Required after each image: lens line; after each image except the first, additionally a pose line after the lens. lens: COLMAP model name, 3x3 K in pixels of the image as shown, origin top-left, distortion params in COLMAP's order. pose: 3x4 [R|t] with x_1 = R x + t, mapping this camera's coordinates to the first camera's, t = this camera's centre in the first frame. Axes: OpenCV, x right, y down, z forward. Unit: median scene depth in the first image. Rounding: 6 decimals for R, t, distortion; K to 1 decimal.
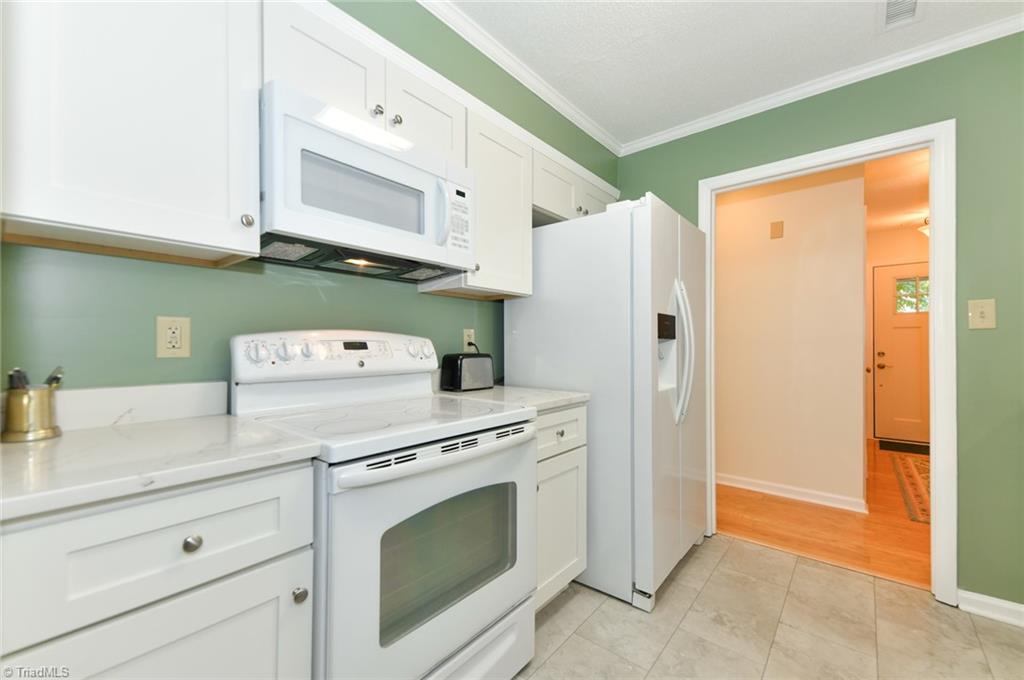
lens RADIAL K [[408.7, 0, 513.4], [0, 408.7, 344.6], [0, 0, 1]] dist [0.001635, -0.001423]
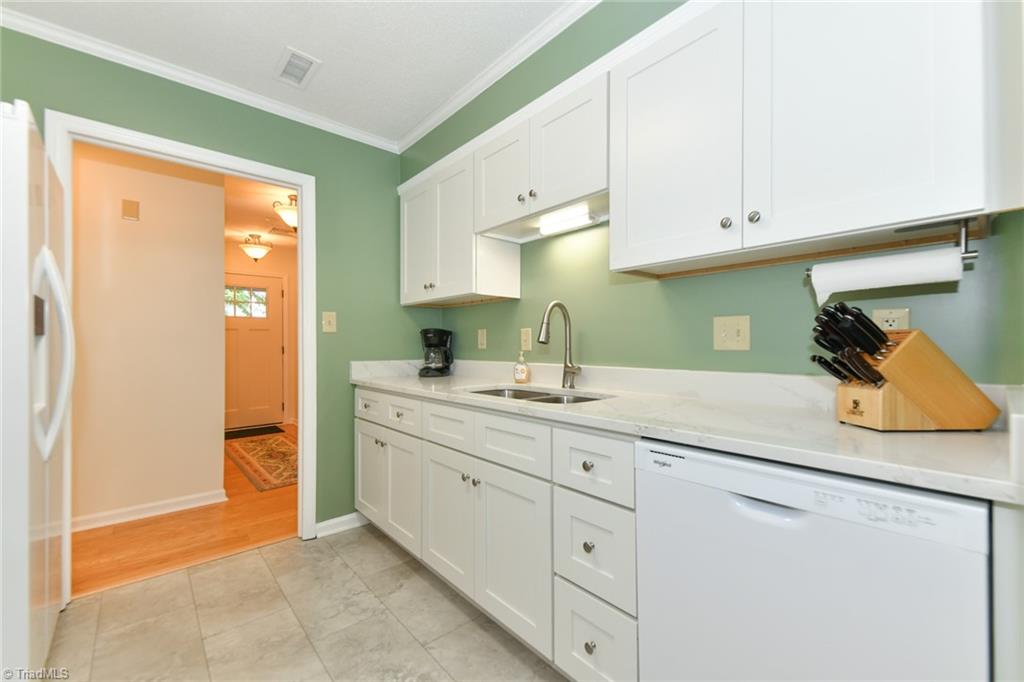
lens RADIAL K [[412.0, 0, 517.0], [0, 412.0, 342.1], [0, 0, 1]] dist [-0.000178, -0.000065]
pose [[0.145759, 0.004519, 0.989310, -0.129825], [0.000856, 0.999989, -0.004694, 0.001502], [-0.989320, 0.001531, 0.145753, 0.106411]]
